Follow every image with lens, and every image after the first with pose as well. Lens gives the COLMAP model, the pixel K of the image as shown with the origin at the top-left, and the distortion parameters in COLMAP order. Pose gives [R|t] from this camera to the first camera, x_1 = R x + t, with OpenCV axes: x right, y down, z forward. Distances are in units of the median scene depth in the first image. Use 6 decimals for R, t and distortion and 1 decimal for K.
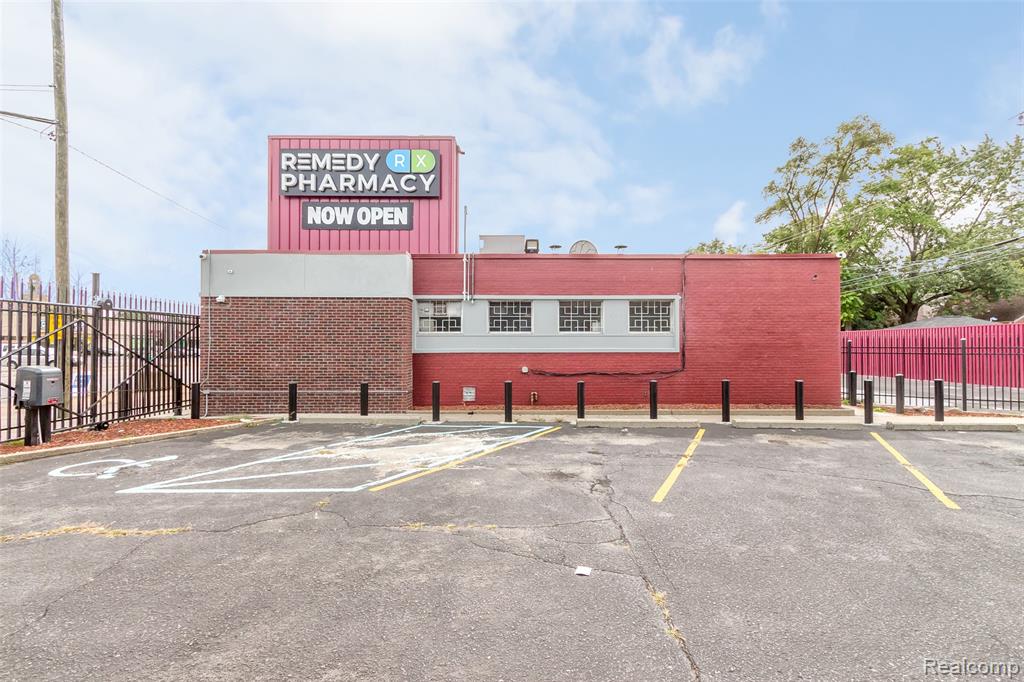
lens RADIAL K [[491.8, 0, 373.0], [0, 491.8, 340.8], [0, 0, 1]] dist [-0.001378, -0.000287]
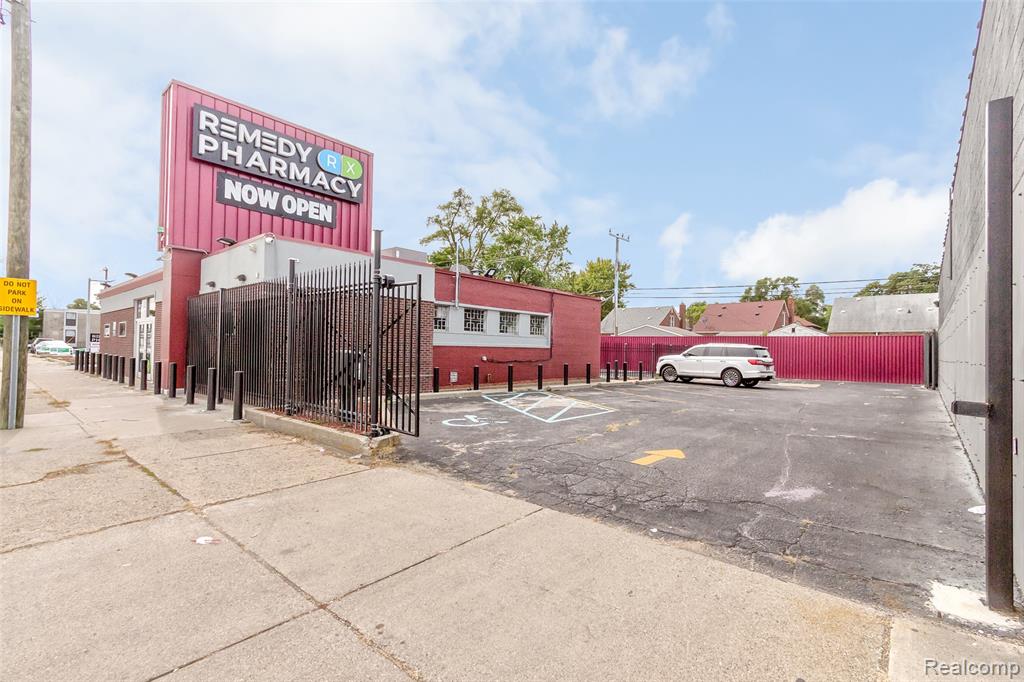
lens RADIAL K [[470.9, 0, 525.3], [0, 470.9, 345.5], [0, 0, 1]] dist [-0.000516, -0.000141]
pose [[0.642147, 0.014445, 0.766446, -0.446417], [-0.037229, 0.999230, 0.012359, 0.000002], [-0.765677, -0.036470, 0.642190, 0.019805]]
